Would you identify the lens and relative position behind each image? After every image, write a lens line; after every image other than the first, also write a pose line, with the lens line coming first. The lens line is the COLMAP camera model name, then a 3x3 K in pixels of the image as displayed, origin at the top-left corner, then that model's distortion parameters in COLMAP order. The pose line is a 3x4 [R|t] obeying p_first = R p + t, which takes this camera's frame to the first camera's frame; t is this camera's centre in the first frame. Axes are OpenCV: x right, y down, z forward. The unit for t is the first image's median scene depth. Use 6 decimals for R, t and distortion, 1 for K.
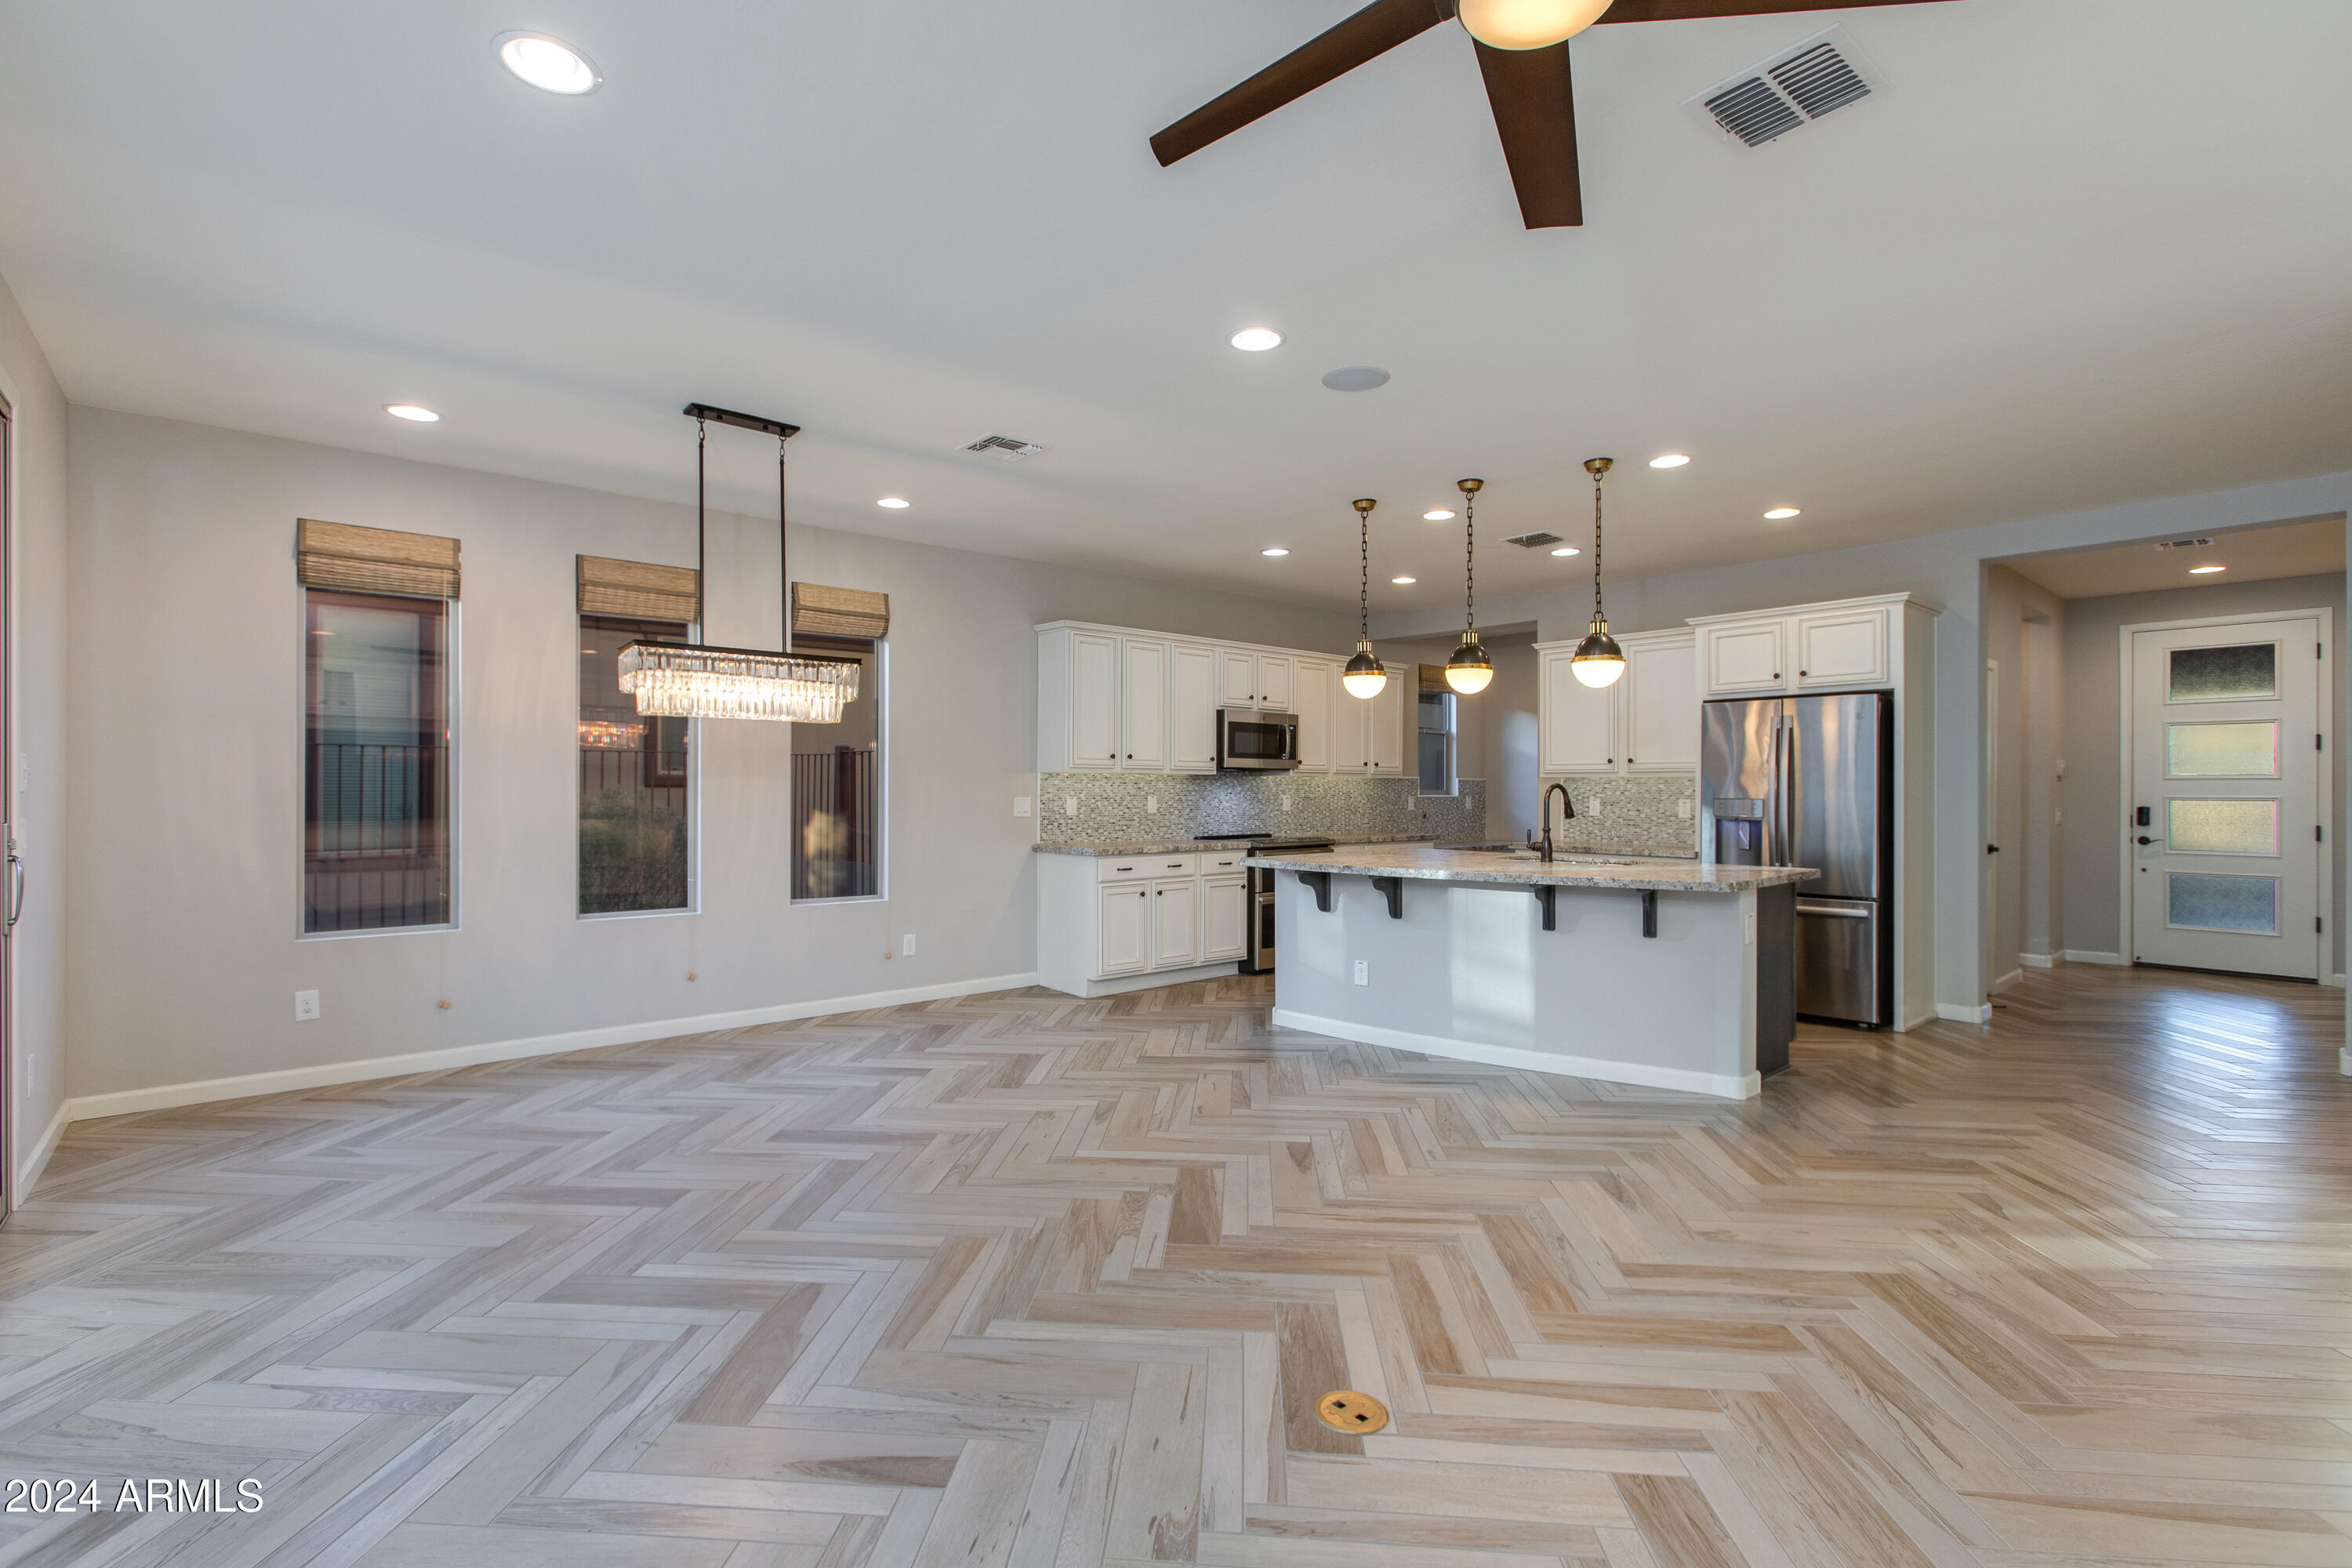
lens RADIAL K [[1062.3, 0, 1160.8], [0, 1062.3, 777.7], [0, 0, 1]] dist [0.001589, 0.001588]
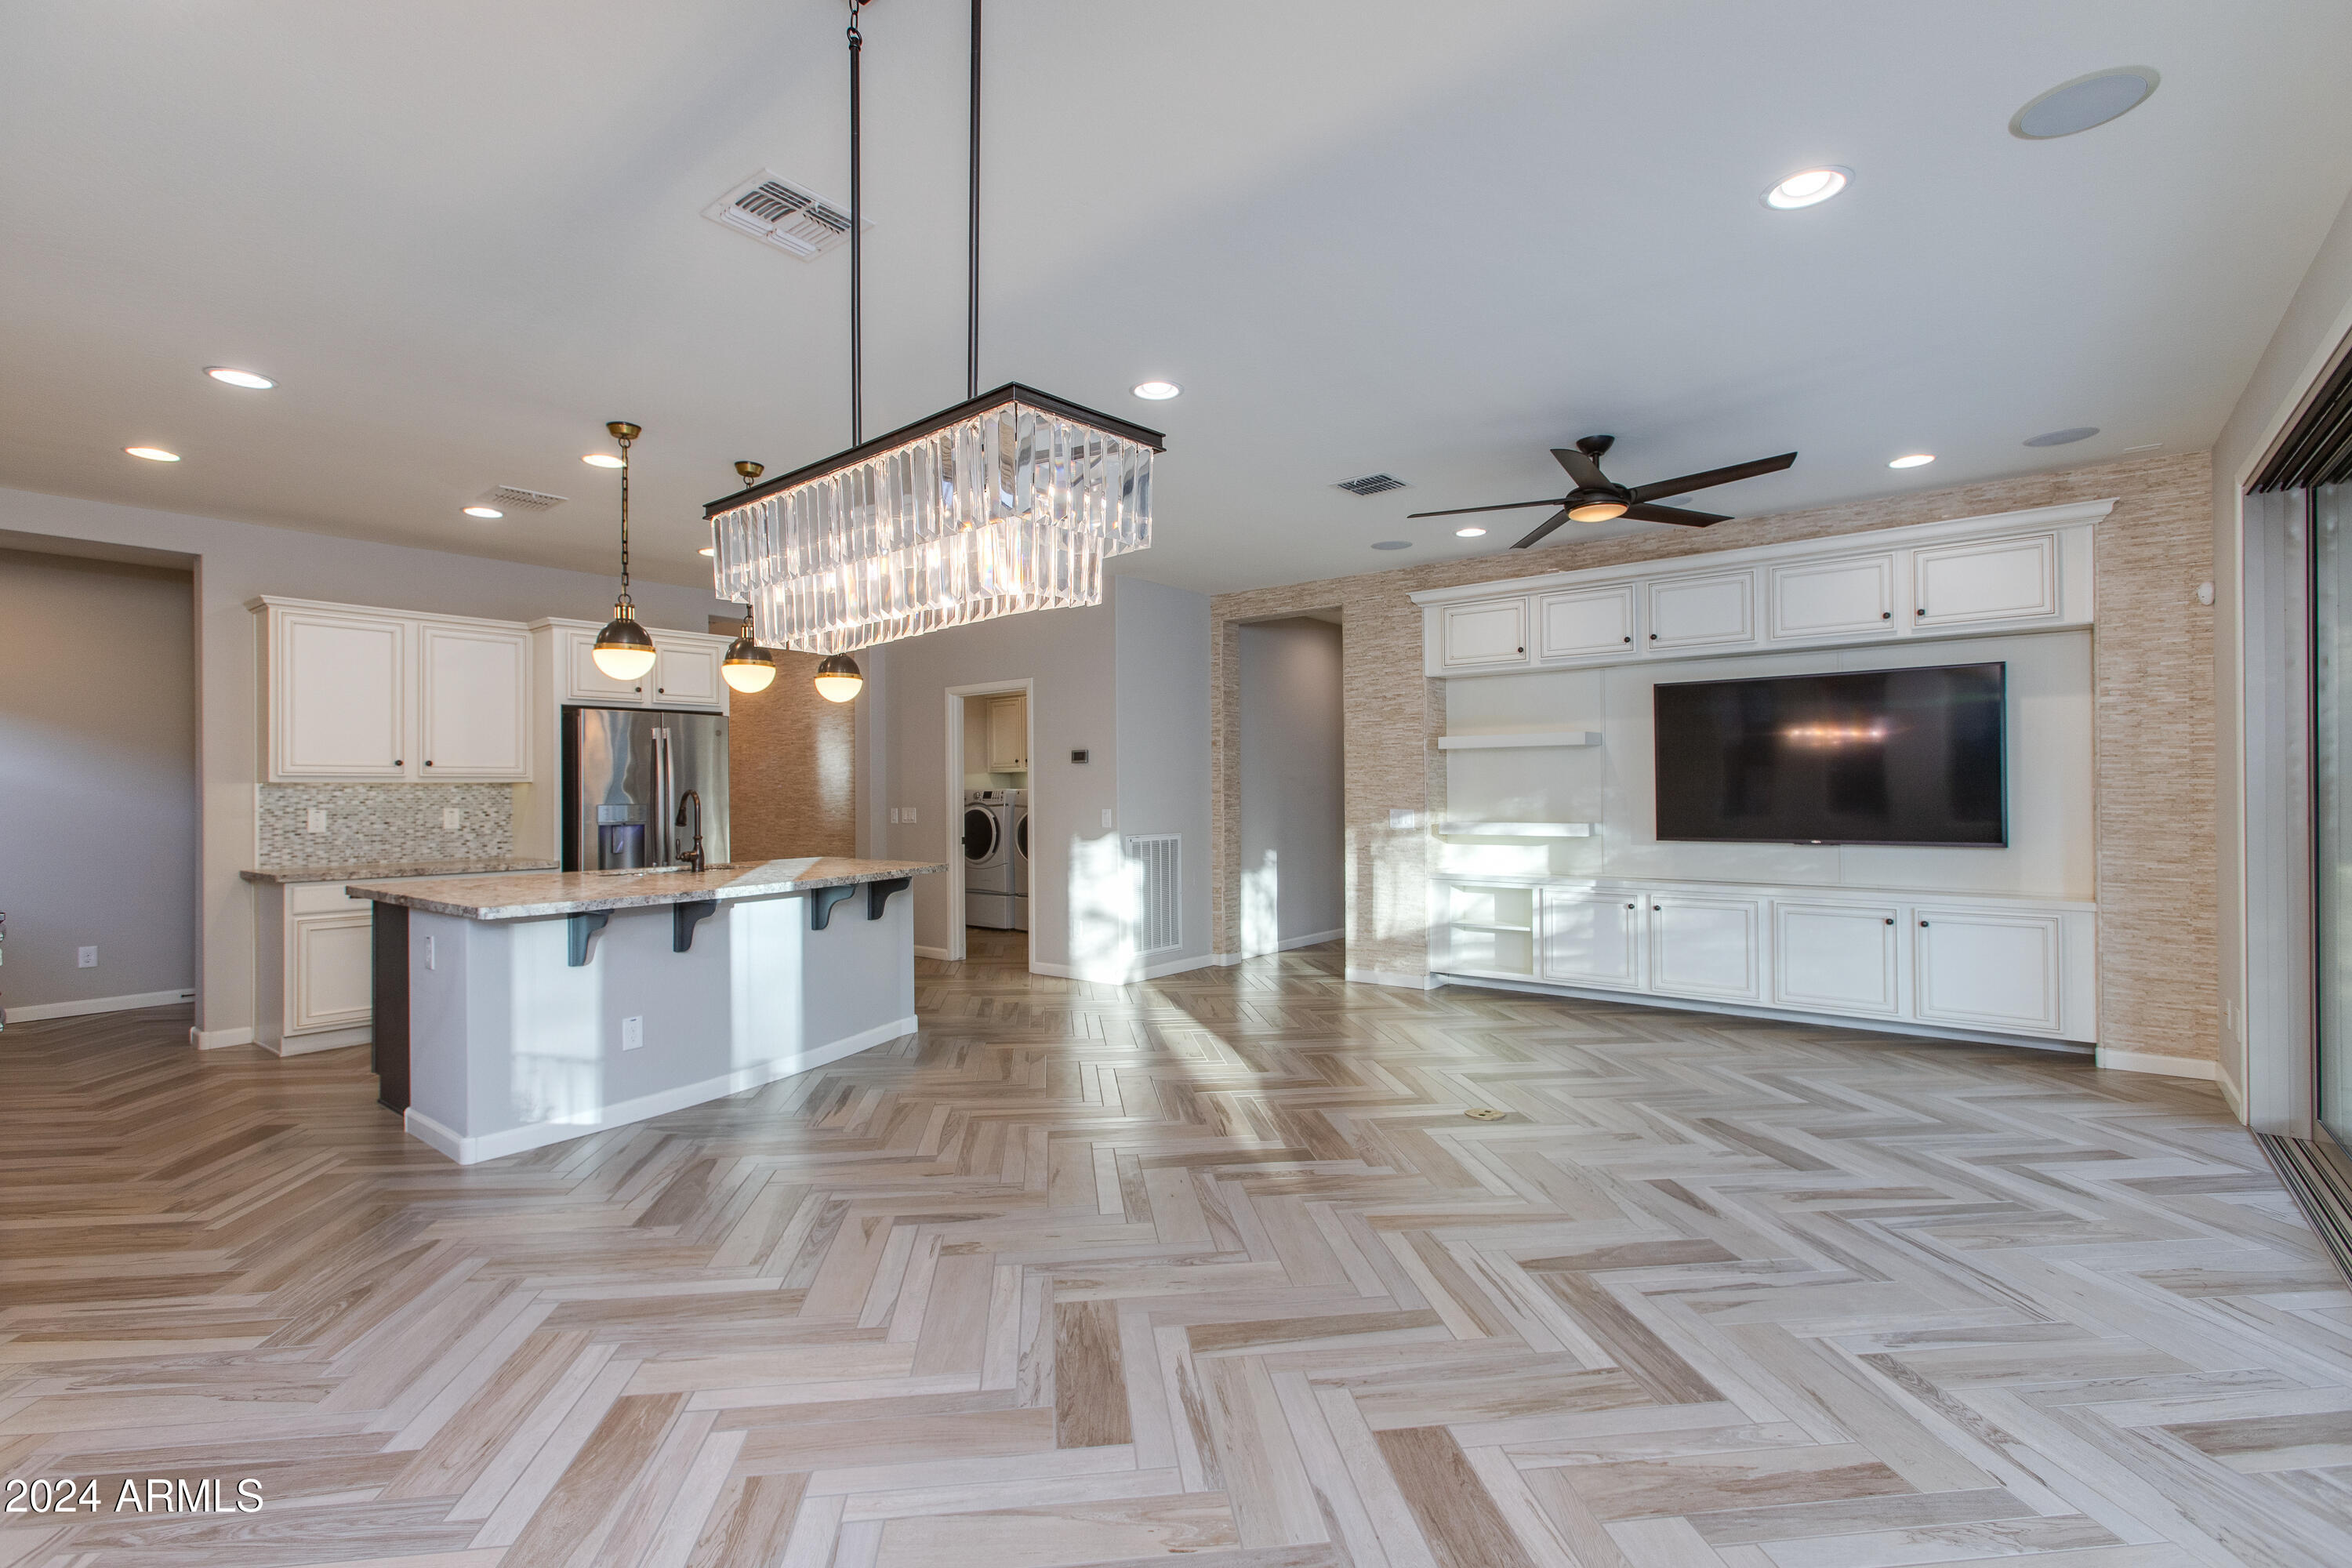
lens RADIAL K [[1079.3, 0, 1158.5], [0, 1079.3, 794.2], [0, 0, 1]] dist [-0.001283, -0.000096]
pose [[-0.182562, 0.001968, 0.983192, -0.570339], [-0.002767, 0.999993, -0.002515, 0.010897], [-0.983190, -0.003179, -0.182555, 0.681283]]
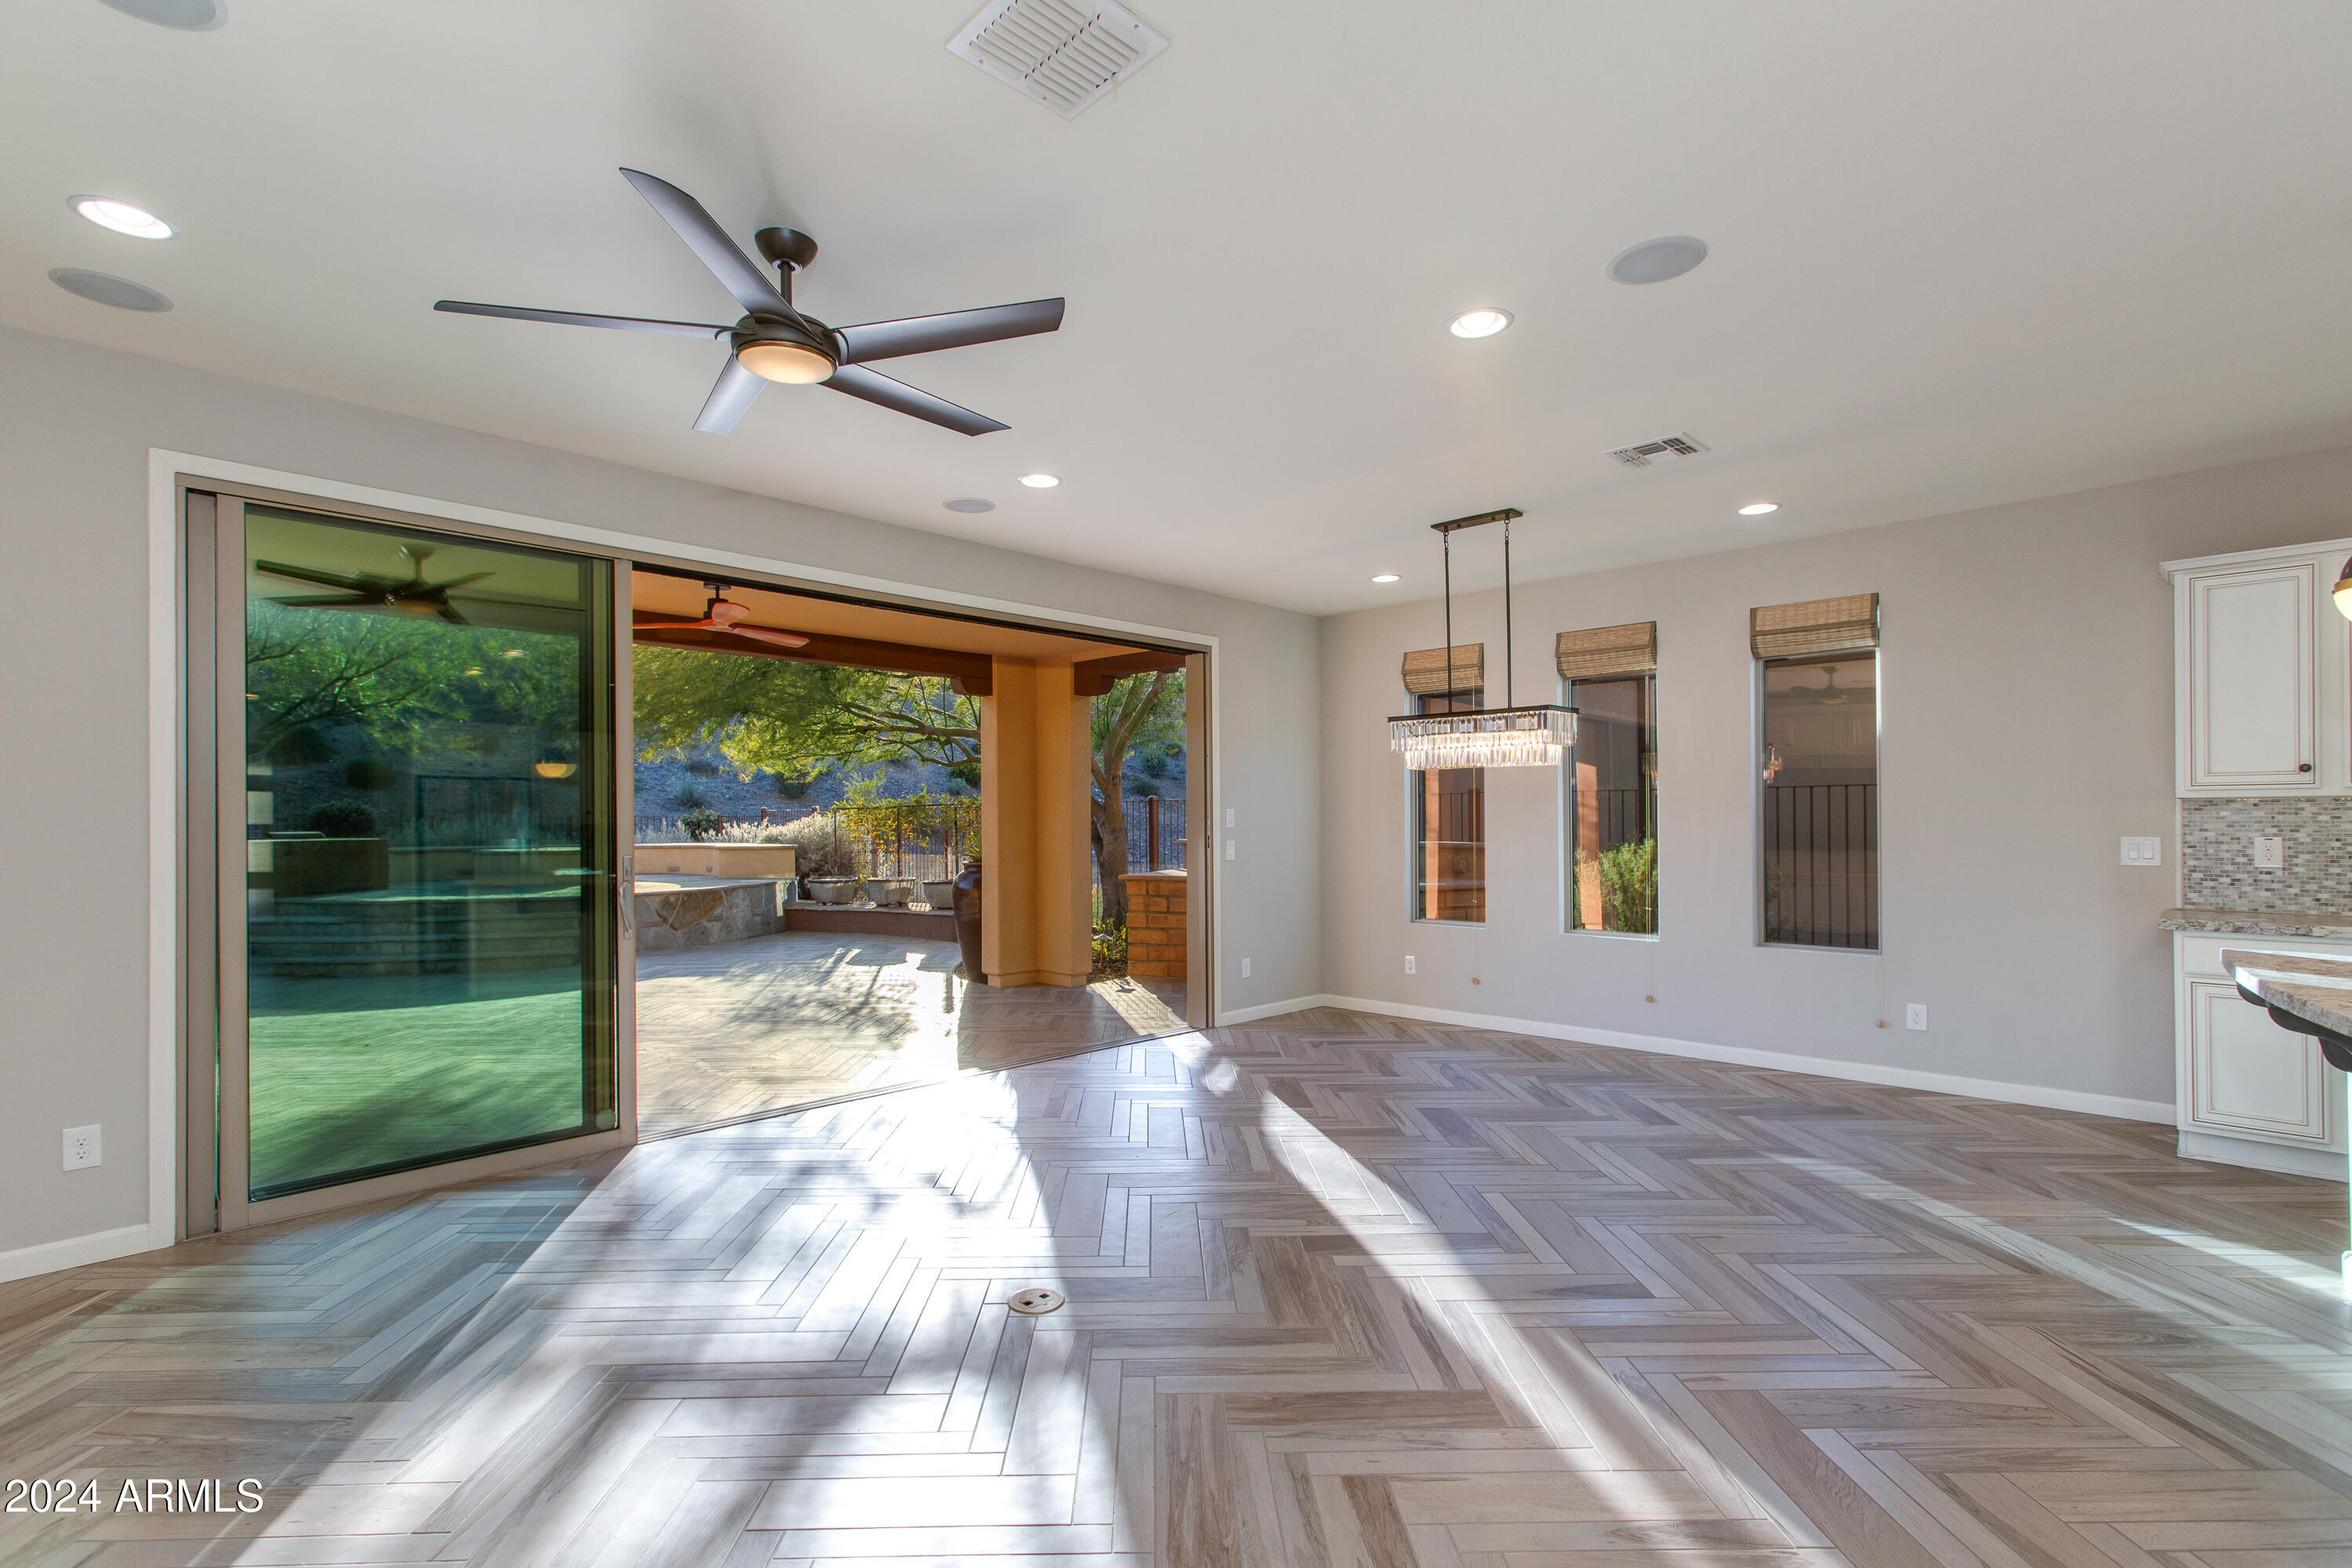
lens RADIAL K [[1071.8, 0, 1172.3], [0, 1071.8, 819.1], [0, 0, 1]] dist [0.003377, 0.000782]
pose [[0.100142, -0.006220, -0.994954, 0.539584], [0.013968, 0.999891, -0.004845, 0.002346], [0.994875, -0.013413, 0.100218, 0.368778]]
